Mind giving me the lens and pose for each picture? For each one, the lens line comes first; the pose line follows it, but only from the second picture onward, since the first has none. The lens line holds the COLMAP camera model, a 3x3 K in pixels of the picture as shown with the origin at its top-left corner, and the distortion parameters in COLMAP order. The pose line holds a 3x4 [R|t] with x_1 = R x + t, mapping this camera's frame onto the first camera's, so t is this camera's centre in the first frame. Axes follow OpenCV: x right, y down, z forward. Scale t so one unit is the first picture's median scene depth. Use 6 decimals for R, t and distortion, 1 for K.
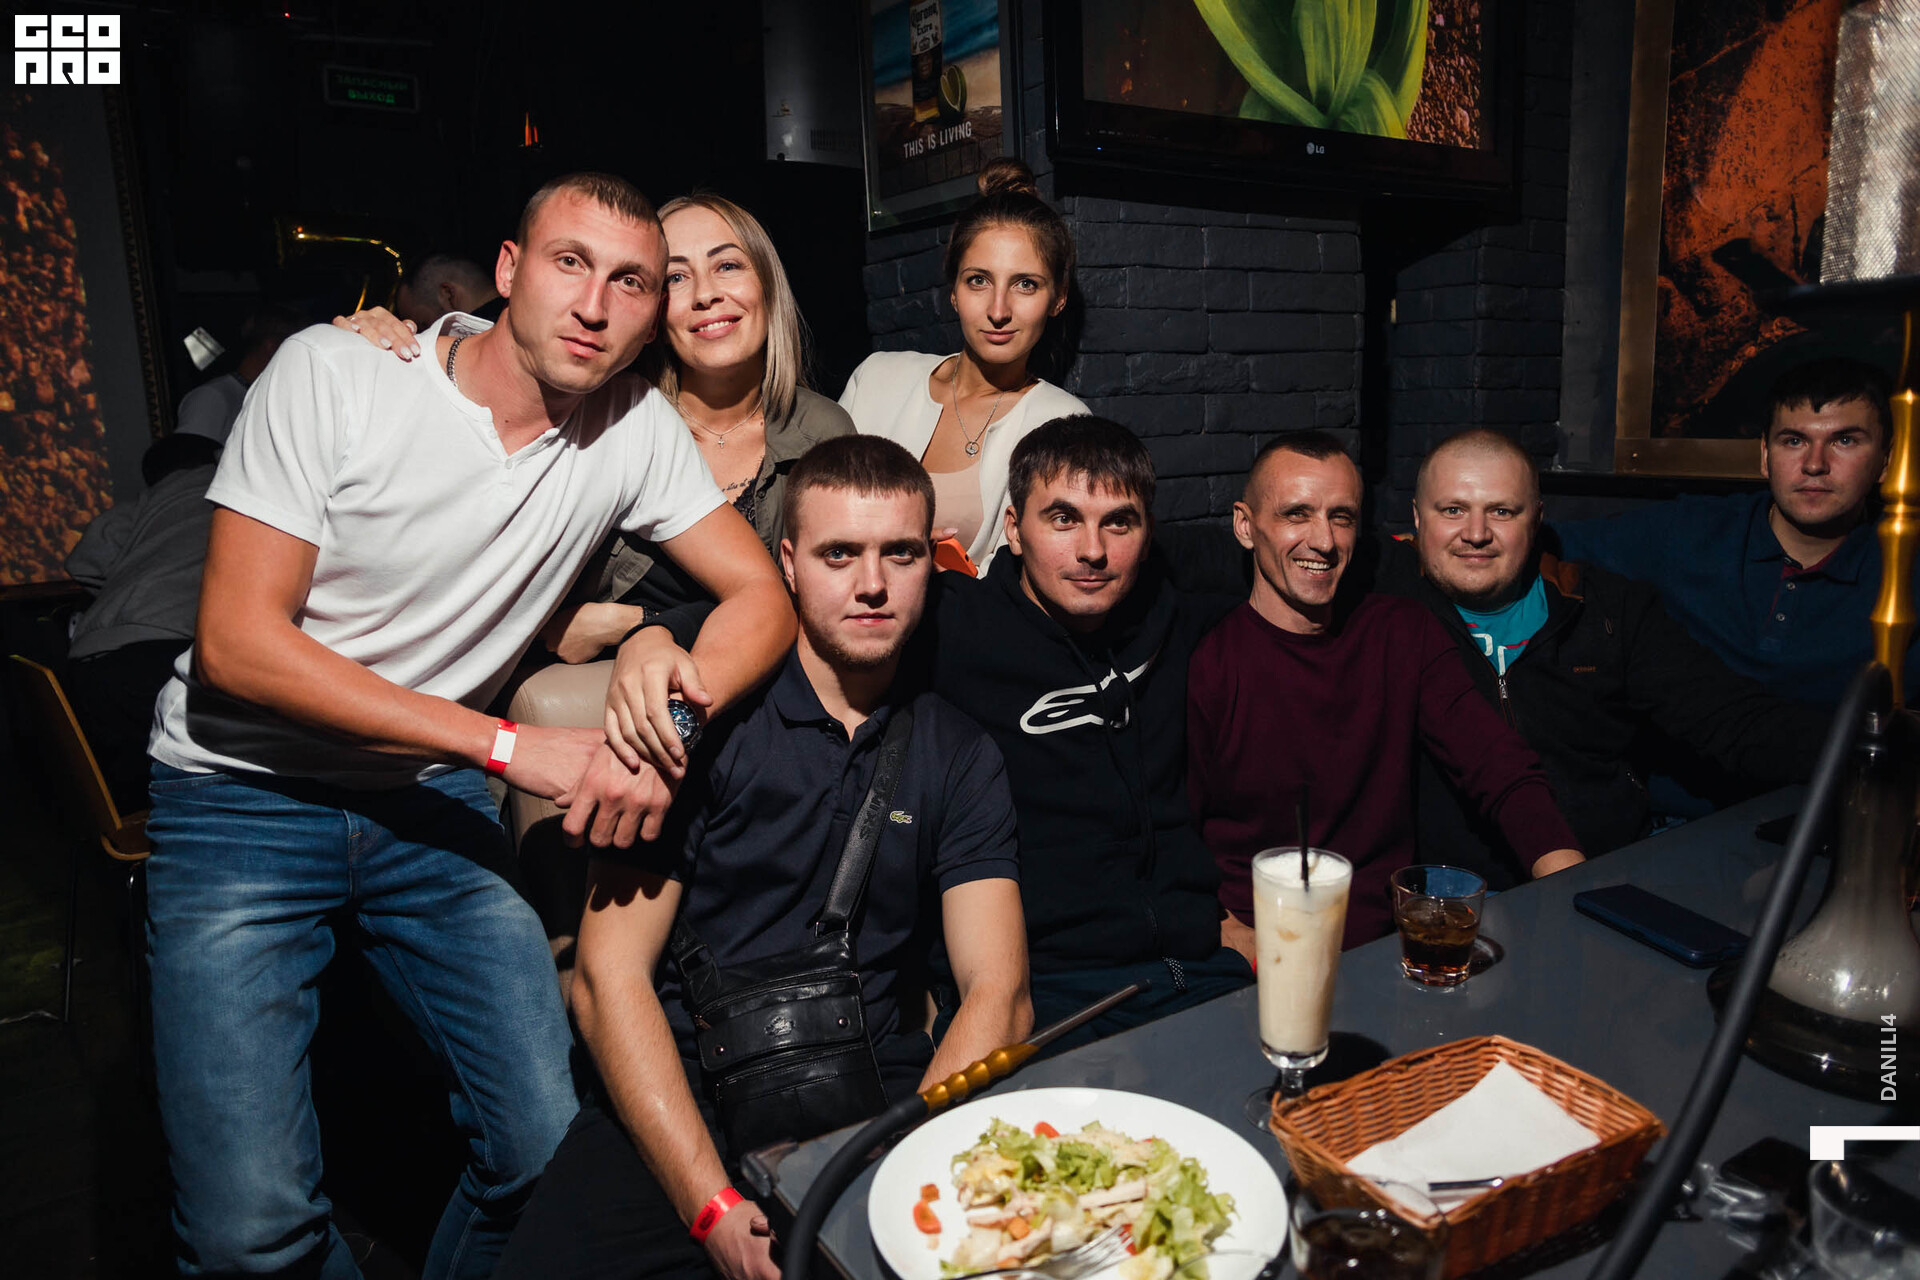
lens RADIAL K [[1358.2, 0, 958.6], [0, 1358.2, 637.1], [0, 0, 1]] dist [-0.072067, 0.043510]
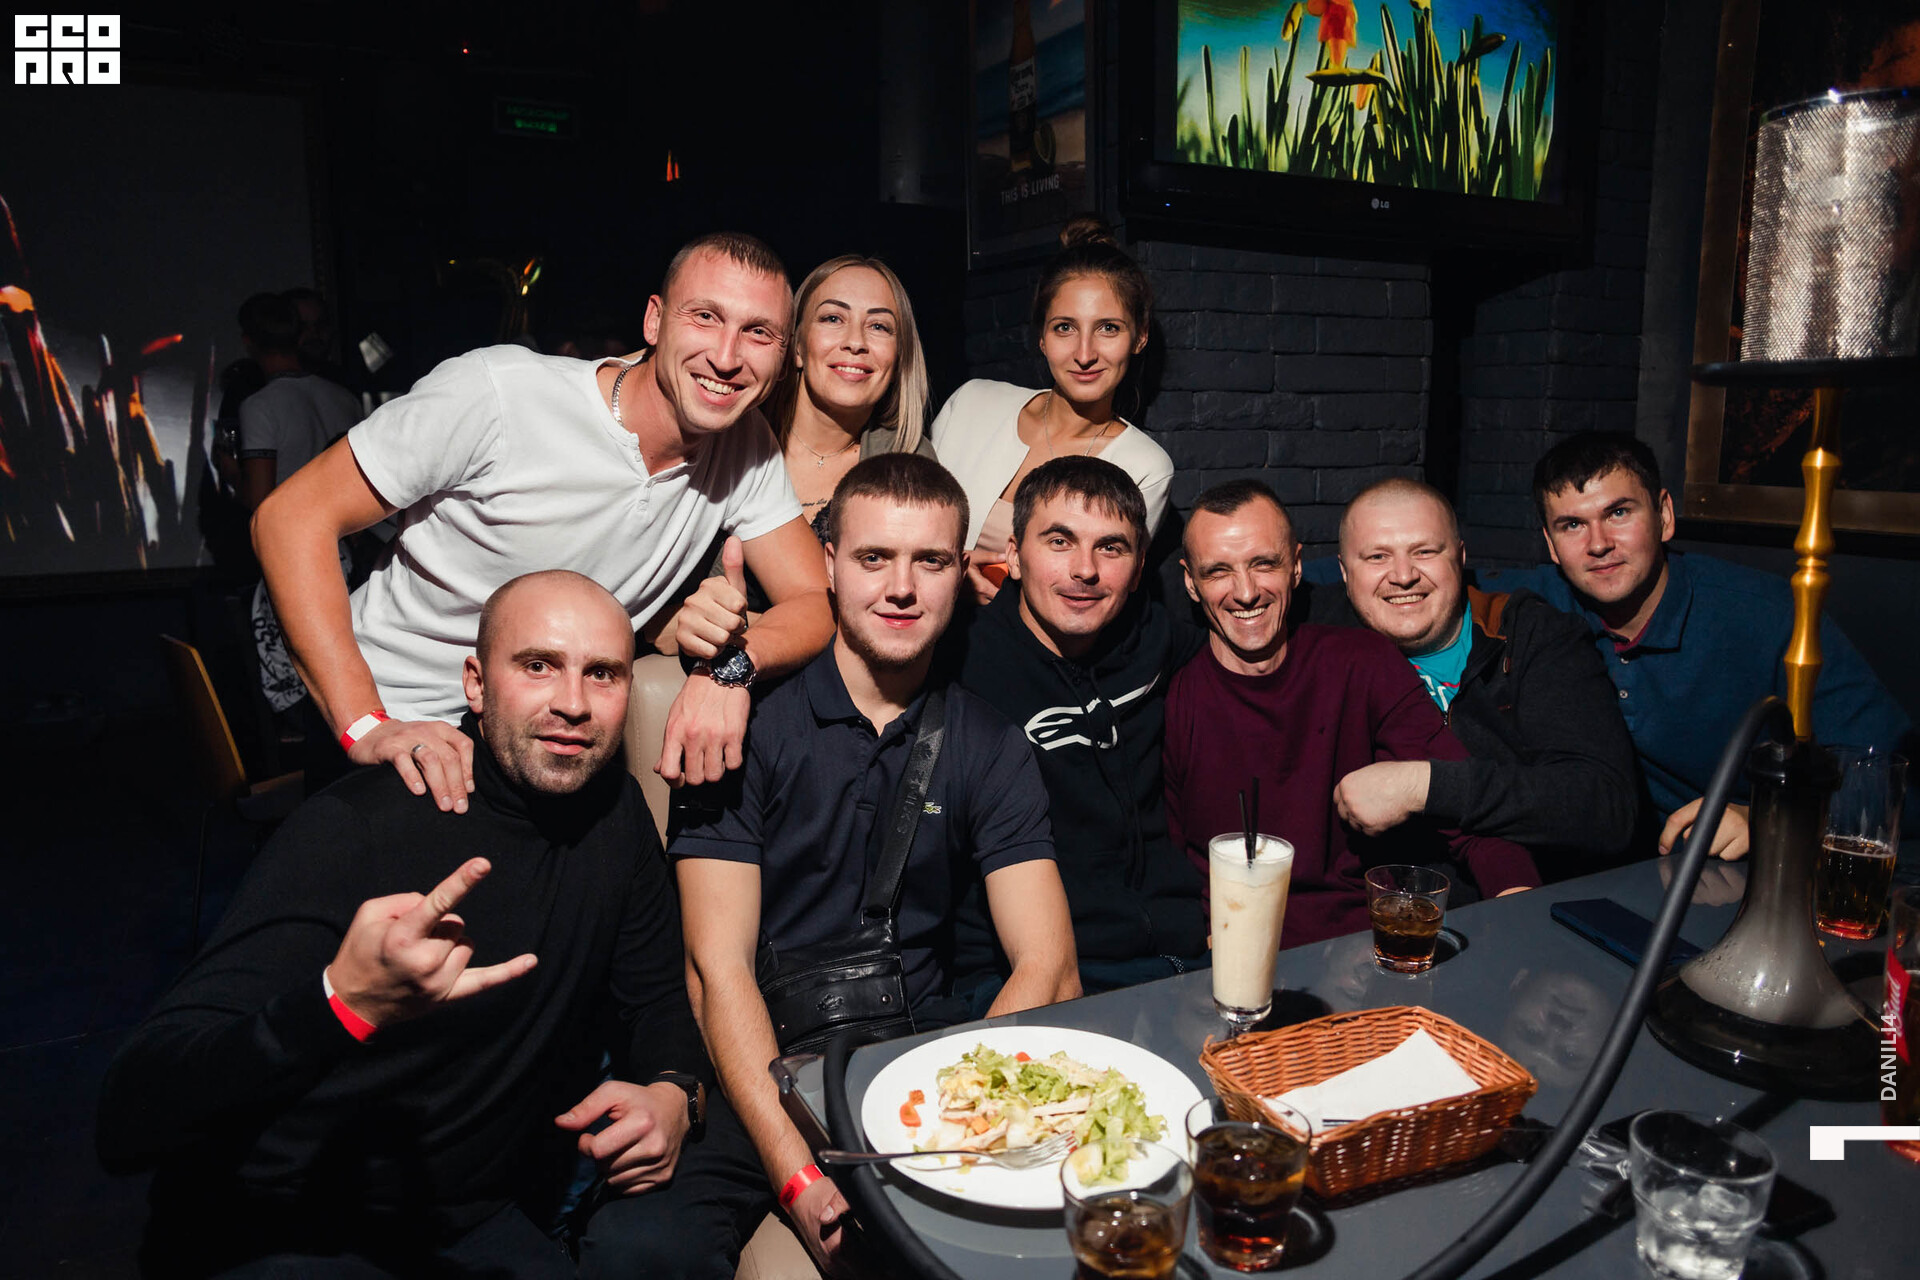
lens RADIAL K [[1358.2, 0, 952.6], [0, 1358.2, 644.4], [0, 0, 1]] dist [-0.072067, 0.043510]
pose [[0.993890, 0.043807, -0.101311, 0.093367], [-0.044322, 0.999013, -0.002843, 0.006745], [0.101087, 0.007316, 0.994851, -0.166817]]
